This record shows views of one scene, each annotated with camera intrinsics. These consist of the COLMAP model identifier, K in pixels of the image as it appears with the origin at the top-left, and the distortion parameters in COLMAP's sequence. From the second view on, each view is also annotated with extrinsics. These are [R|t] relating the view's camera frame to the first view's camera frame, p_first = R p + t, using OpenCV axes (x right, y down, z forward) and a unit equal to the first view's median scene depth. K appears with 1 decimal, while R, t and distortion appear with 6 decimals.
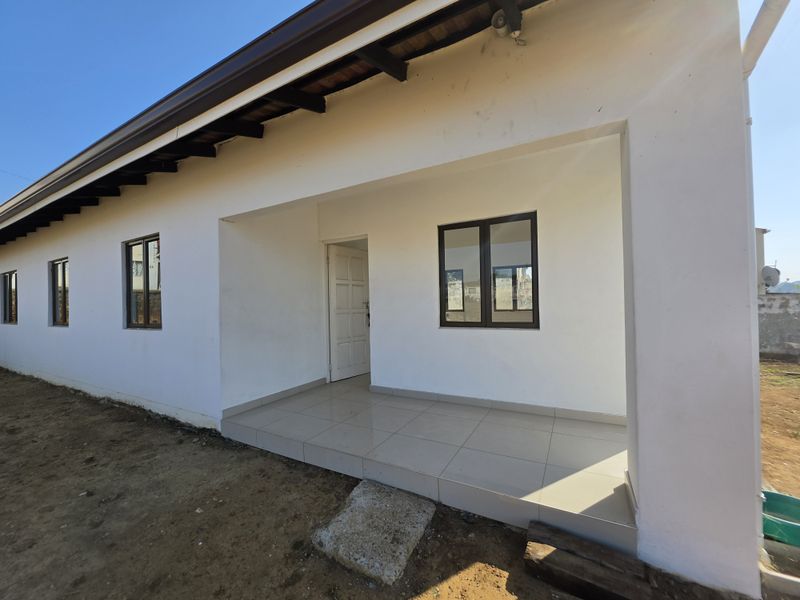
lens RADIAL K [[317.3, 0, 391.3], [0, 317.3, 302.9], [0, 0, 1]] dist [0.001673, 0.000432]
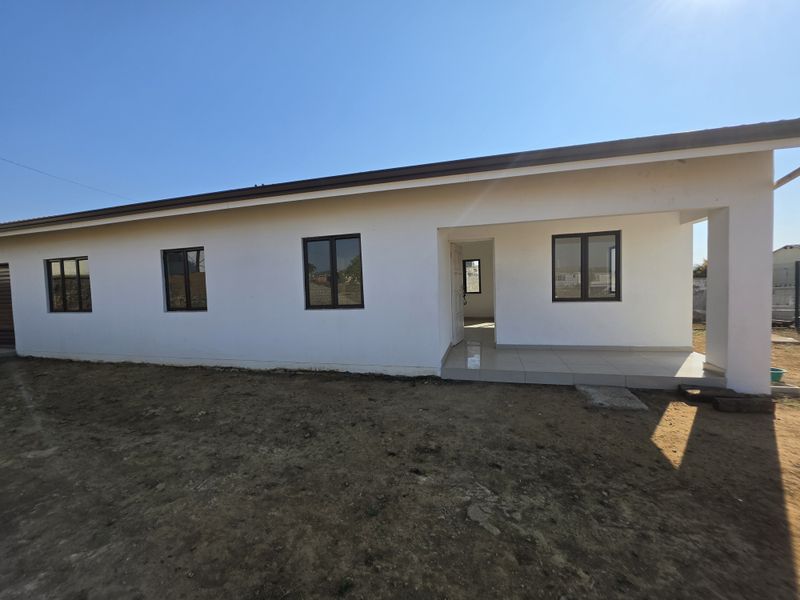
lens RADIAL K [[317.3, 0, 391.3], [0, 317.3, 302.9], [0, 0, 1]] dist [0.001673, 0.000432]
pose [[0.970162, -0.020827, 0.241561, -1.060881], [0.009107, 0.998731, 0.049536, -0.002747], [-0.242287, -0.045858, 0.969120, -0.327243]]
